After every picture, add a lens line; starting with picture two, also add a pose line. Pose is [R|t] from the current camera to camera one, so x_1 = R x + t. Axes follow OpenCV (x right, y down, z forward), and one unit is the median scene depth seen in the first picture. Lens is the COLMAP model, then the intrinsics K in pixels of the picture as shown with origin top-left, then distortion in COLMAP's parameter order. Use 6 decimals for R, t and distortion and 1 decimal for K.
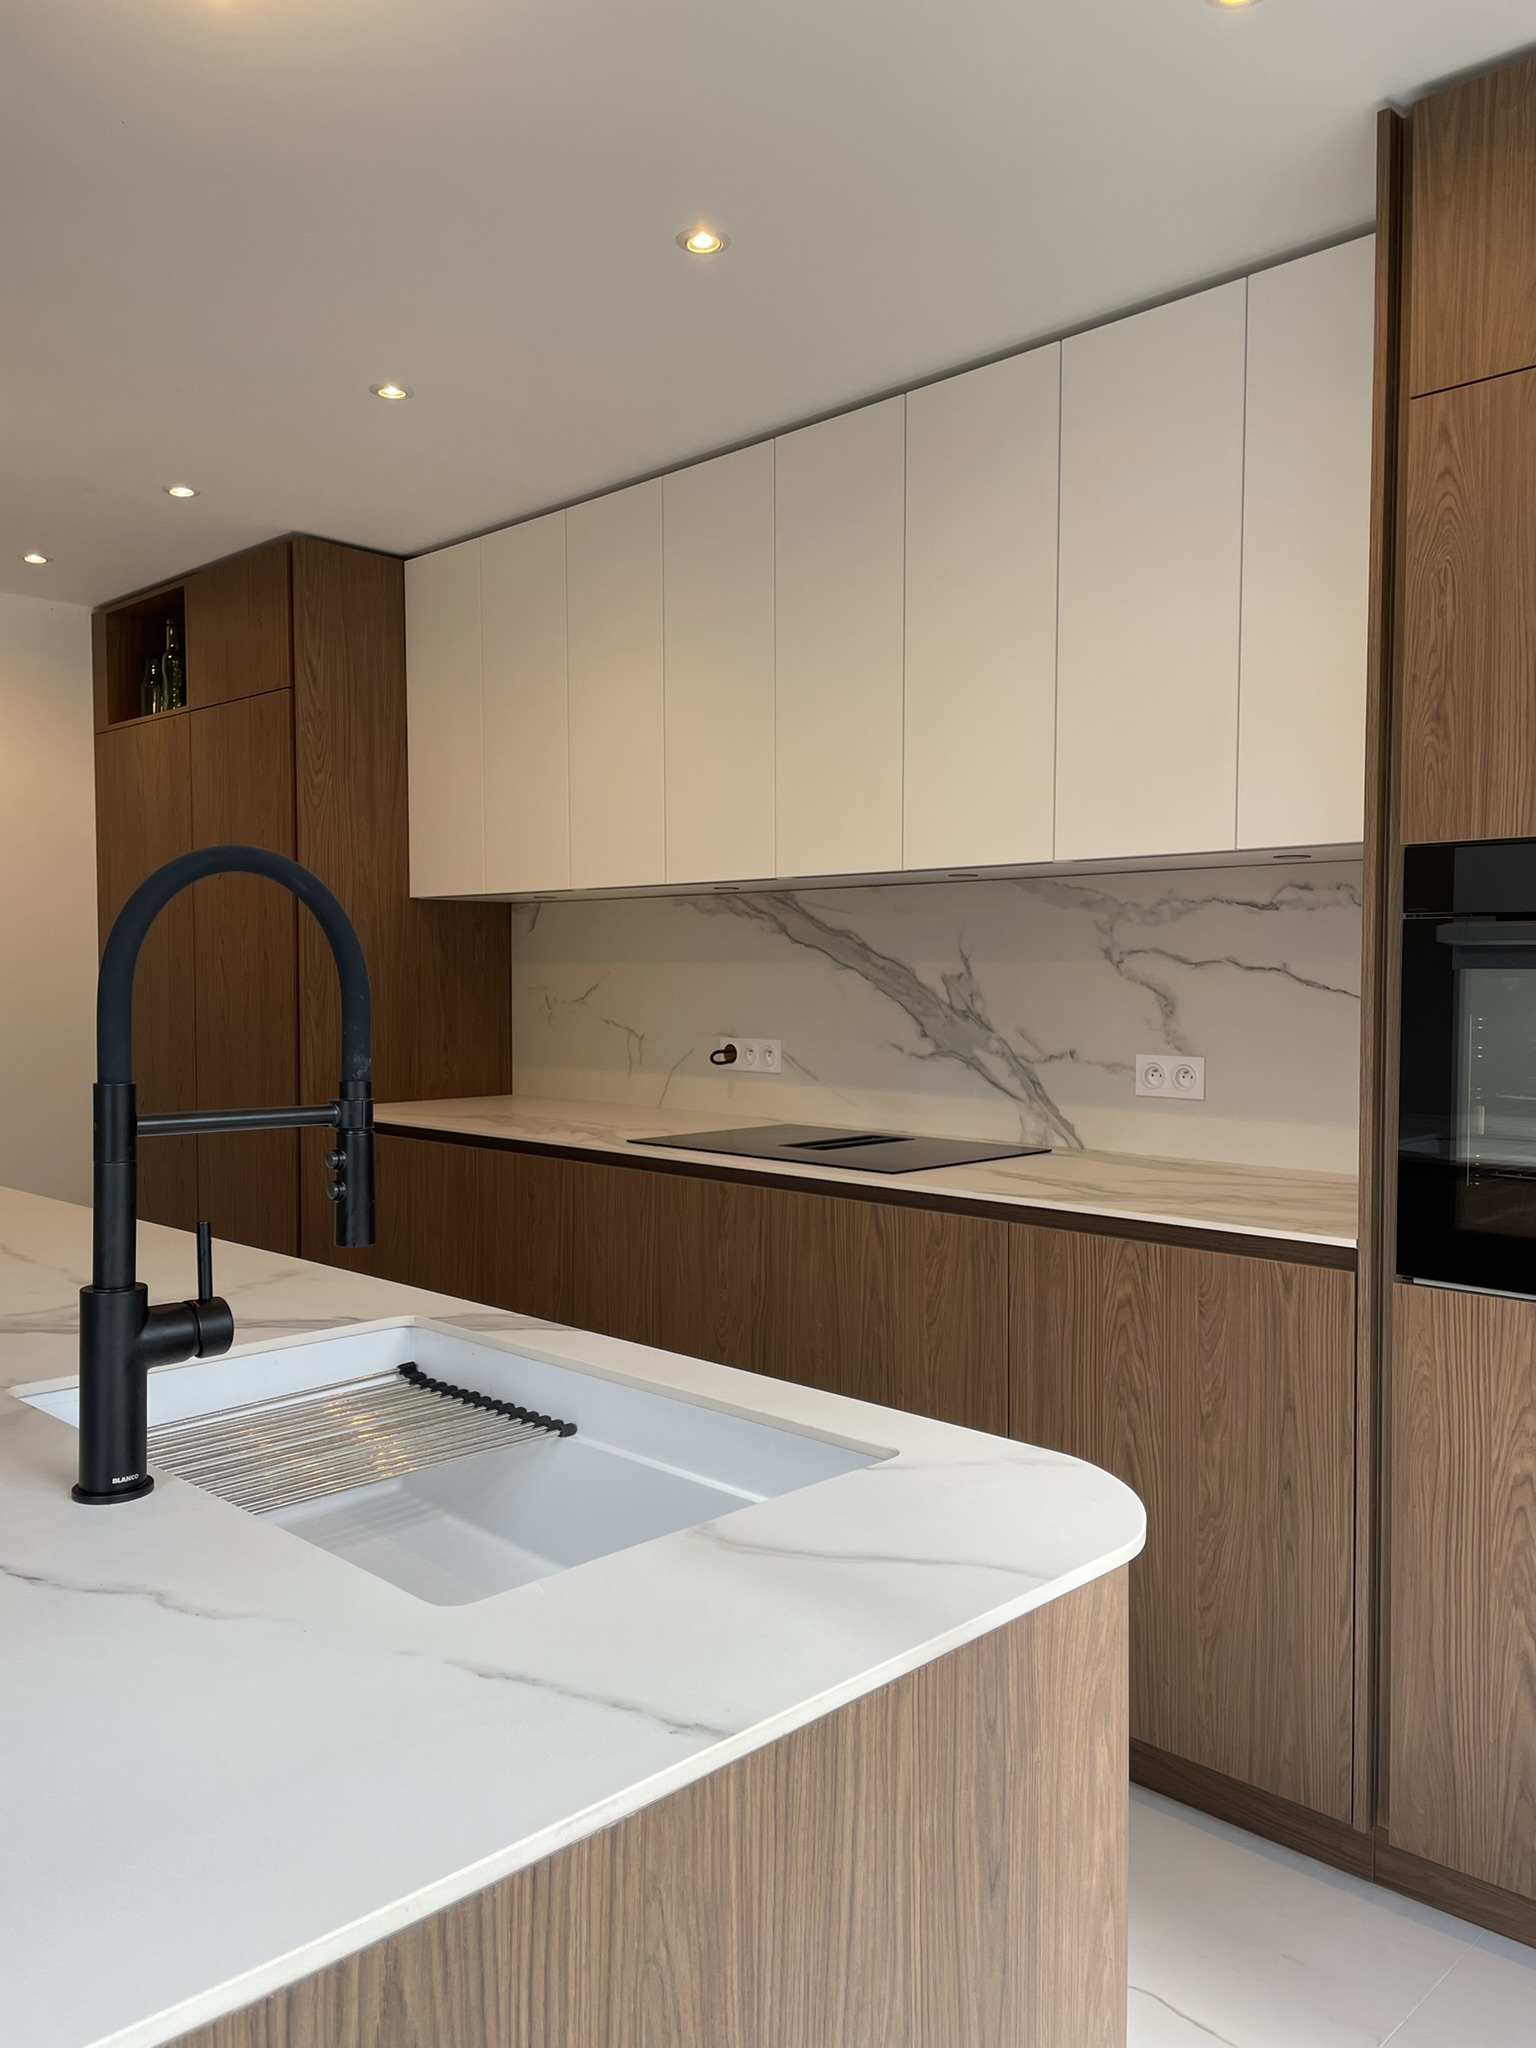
lens RADIAL K [[1541.6, 0, 800.7], [0, 1541.6, 1023.4], [0, 0, 1]] dist [0.113579, -0.148632]
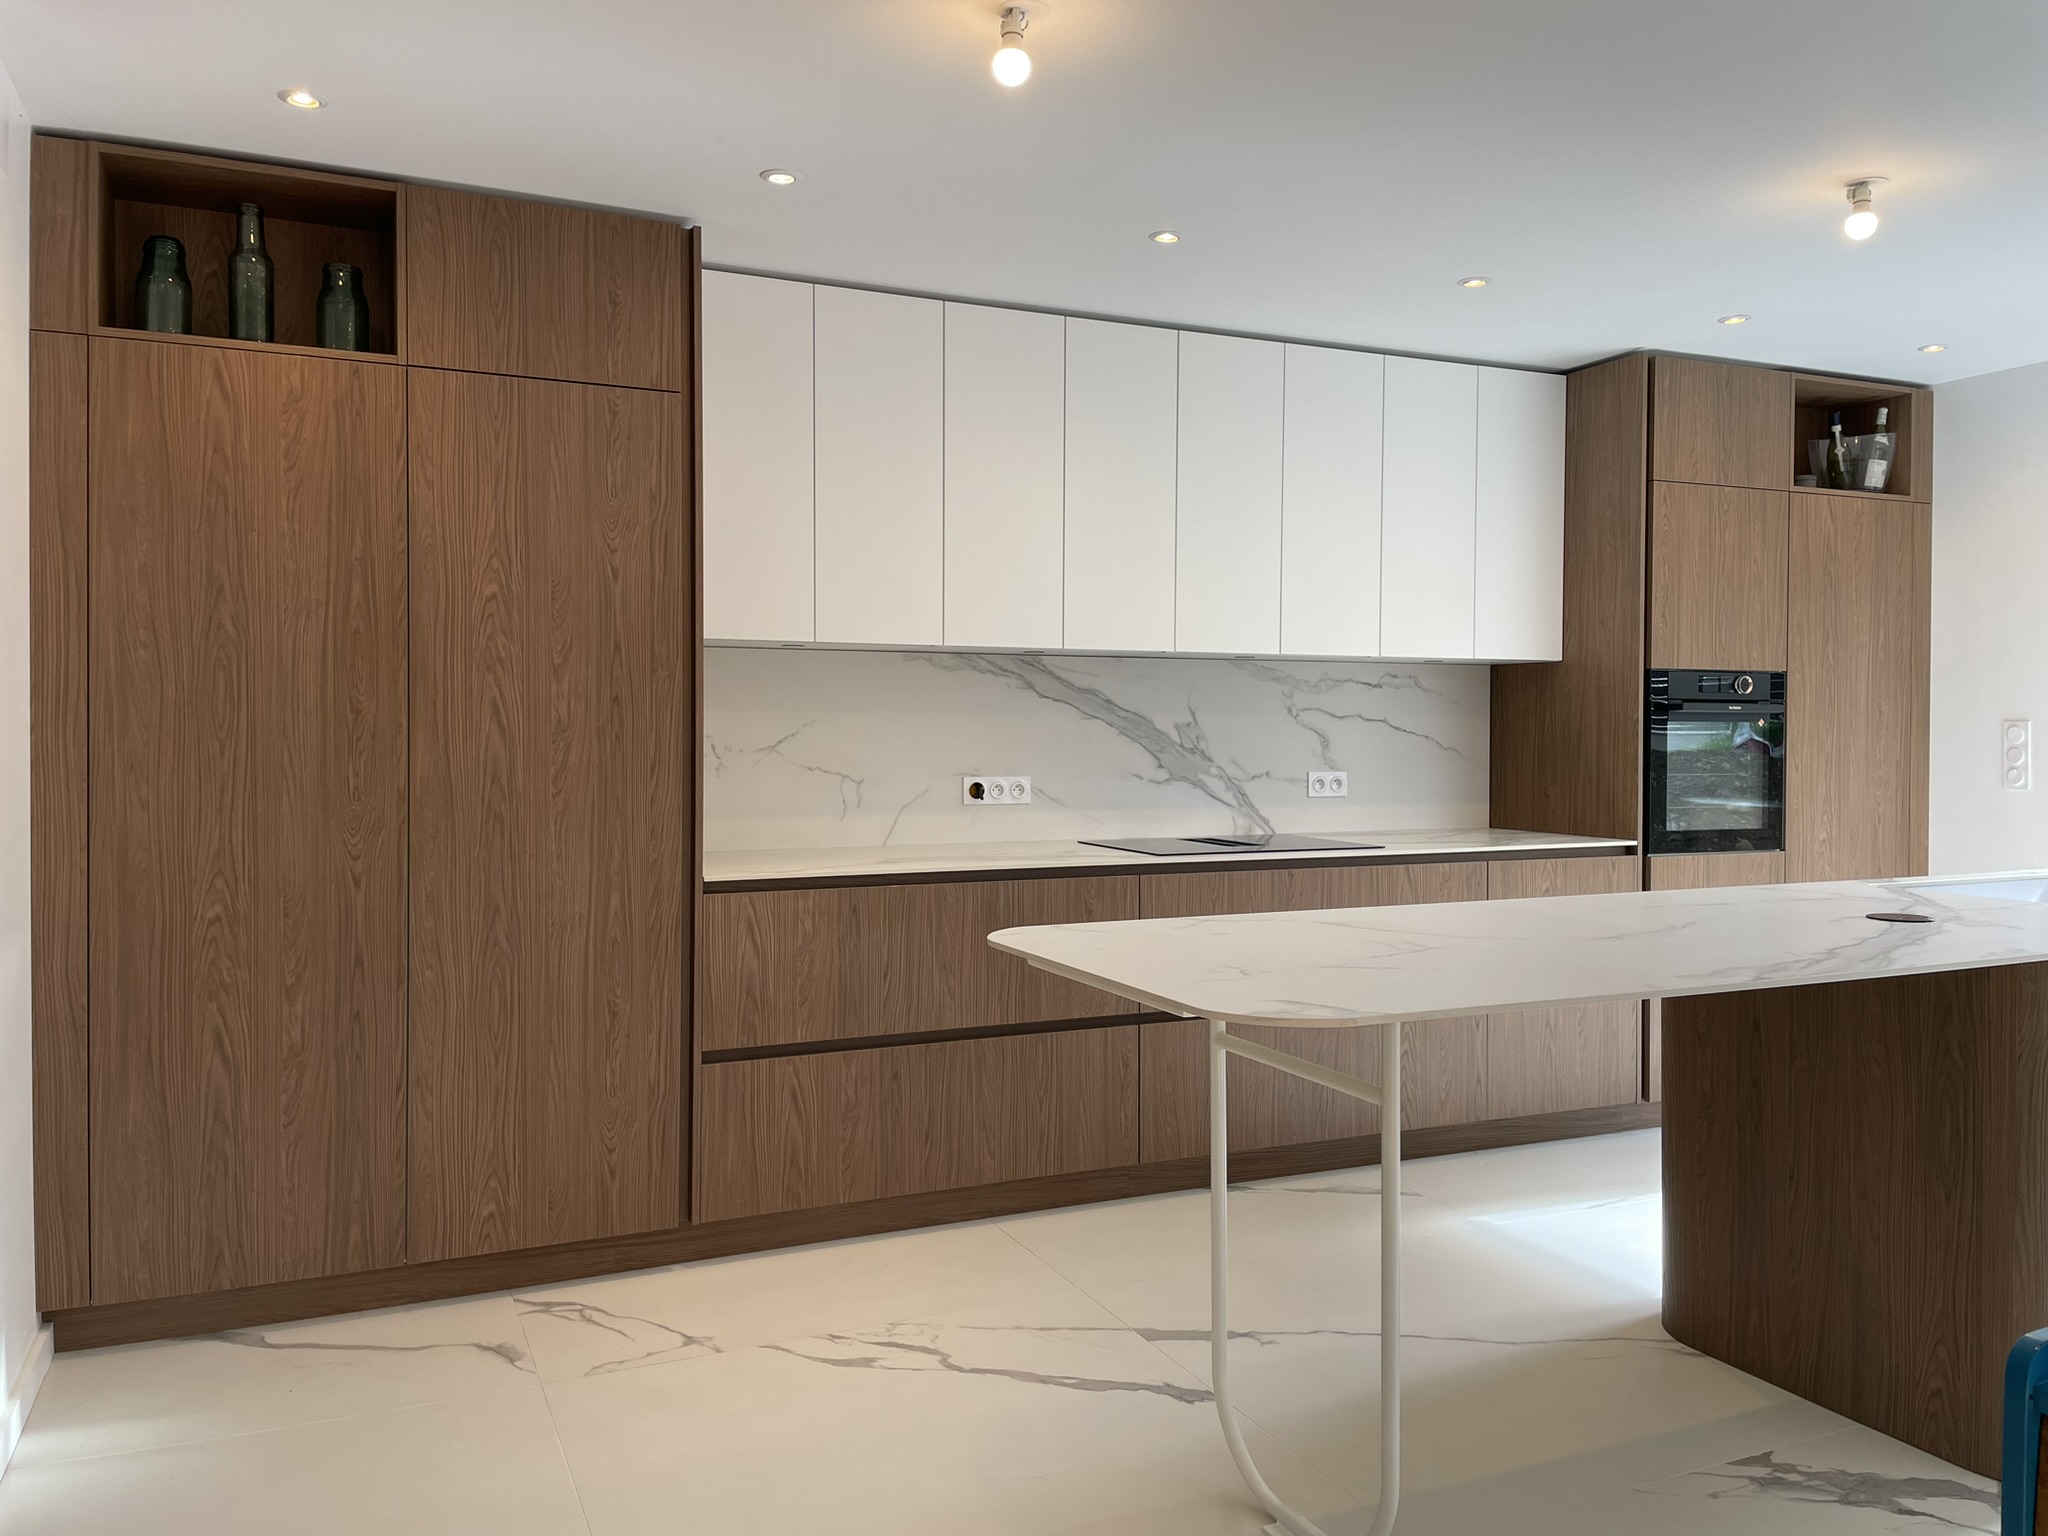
lens RADIAL K [[1541.6, 0, 1035.4], [0, 1541.6, 745.3], [0, 0, 1]] dist [0.113579, -0.148632]
pose [[0.359494, -0.014027, 0.933042, -1.449282], [0.027817, 0.999604, 0.004311, -0.024017], [-0.932733, 0.024405, 0.359741, 0.694773]]
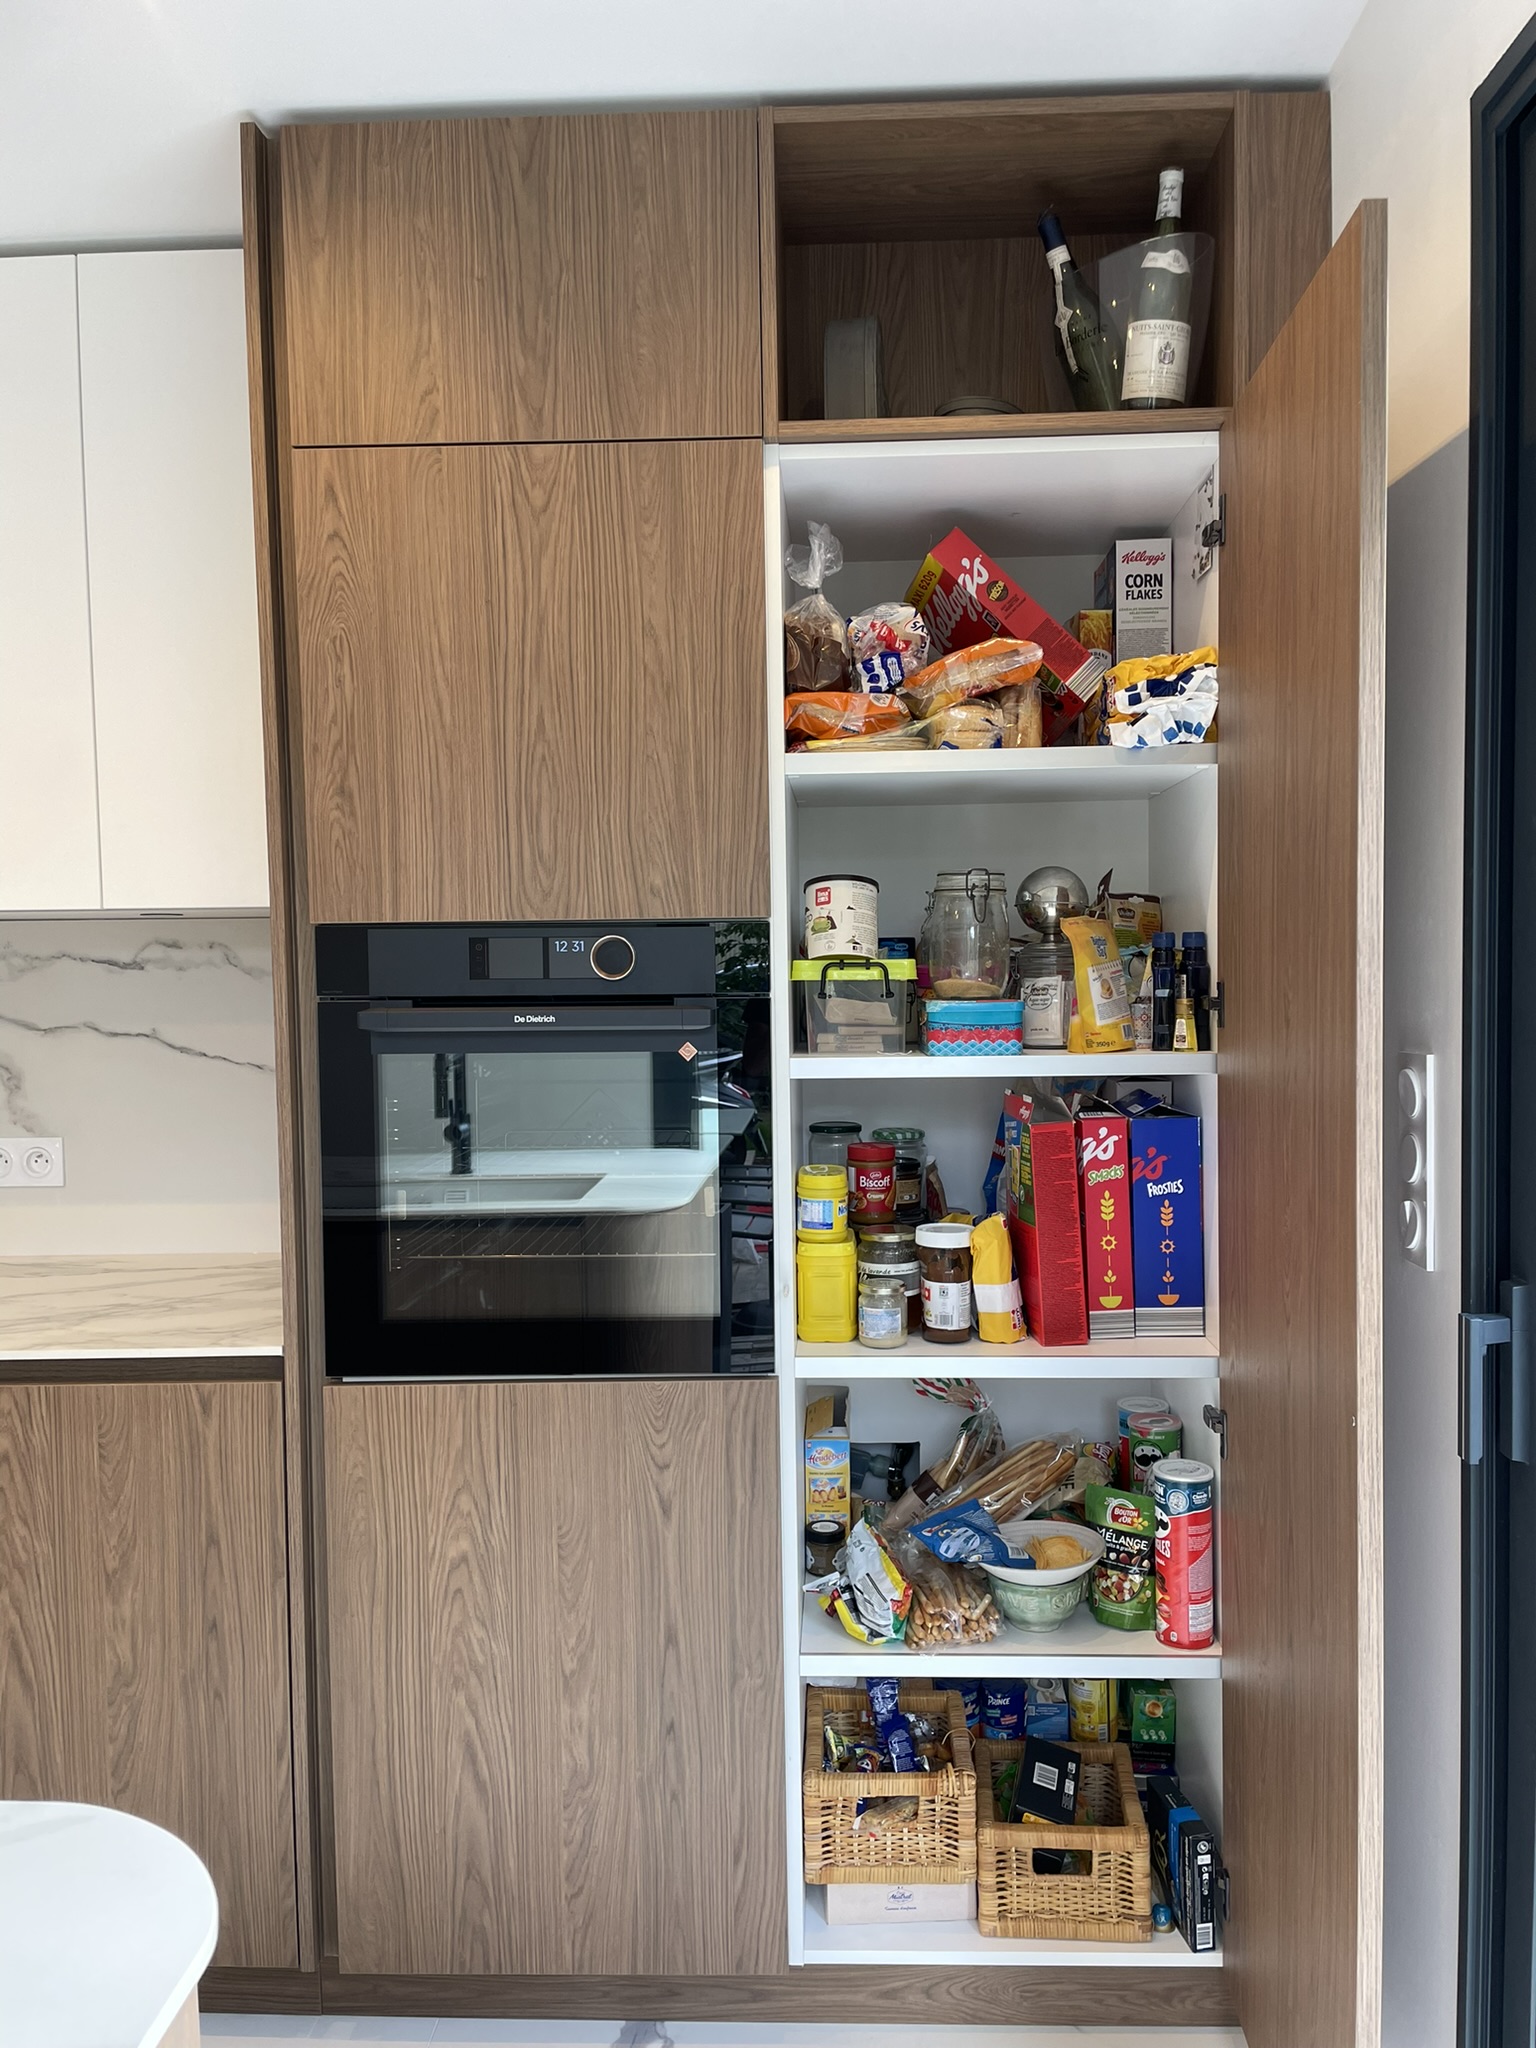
lens RADIAL K [[1535.8, 0, 791.0], [0, 1535.8, 1047.1], [0, 0, 1]] dist [0.101806, -0.135416]
pose [[0.737787, -0.047260, 0.673377, -0.024491], [0.037849, 0.998873, 0.028636, -0.037812], [-0.673972, 0.004359, 0.738744, 0.077795]]
